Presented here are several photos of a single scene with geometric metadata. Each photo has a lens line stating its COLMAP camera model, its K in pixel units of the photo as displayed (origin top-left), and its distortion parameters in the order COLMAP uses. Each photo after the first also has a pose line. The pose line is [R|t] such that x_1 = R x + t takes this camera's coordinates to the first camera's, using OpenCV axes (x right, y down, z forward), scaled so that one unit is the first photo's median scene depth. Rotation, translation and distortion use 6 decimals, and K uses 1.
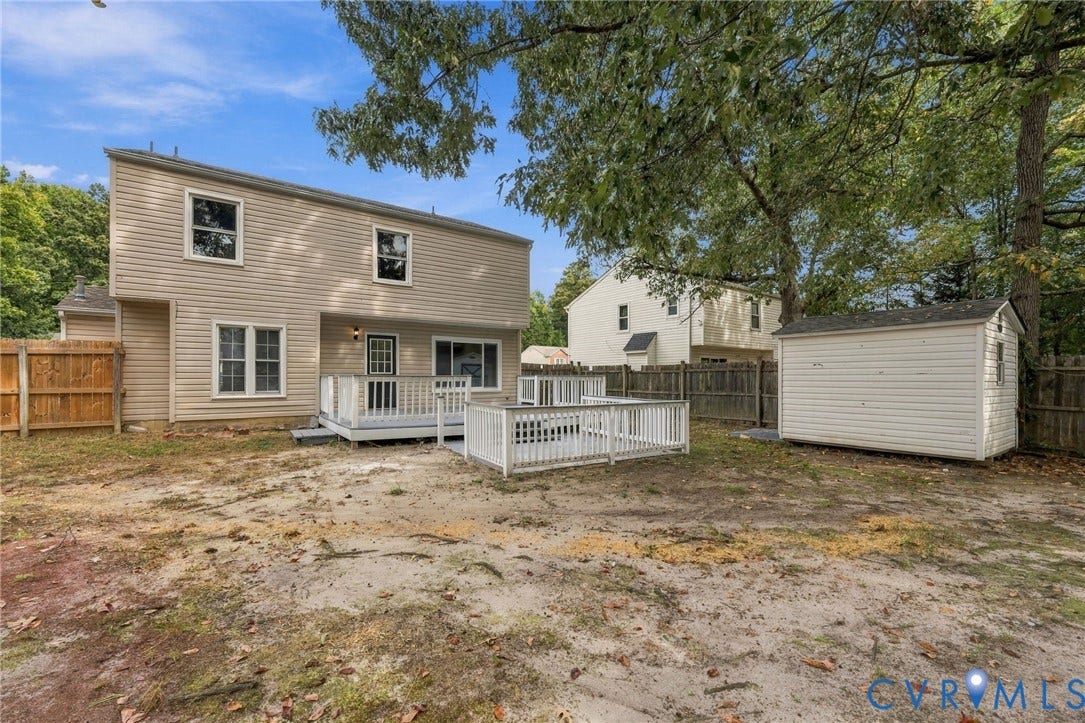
lens RADIAL K [[446.1, 0, 542.0], [0, 446.1, 369.1], [0, 0, 1]] dist [-0.002475, -0.000081]
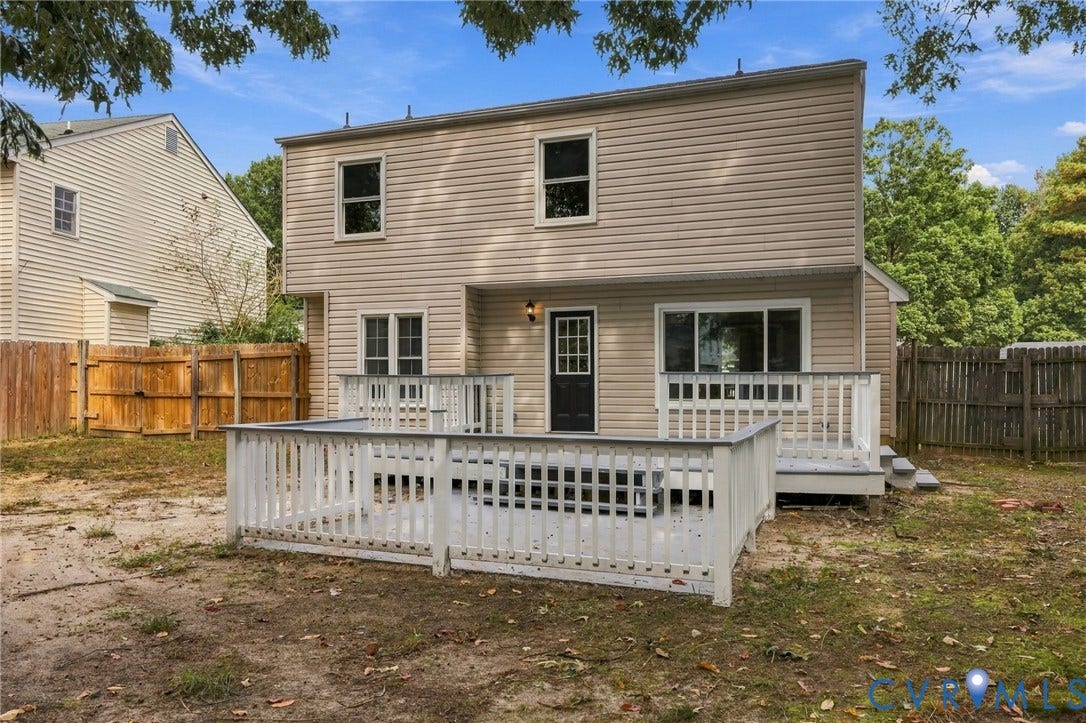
lens RADIAL K [[797.3, 0, 542.9], [0, 797.3, 378.0], [0, 0, 1]] dist [-0.001856, 0.000654]
pose [[0.559318, -0.004778, -0.828940, 0.609664], [0.016240, 0.999855, 0.005195, 0.010675], [0.828794, -0.016367, 0.559314, 0.425380]]
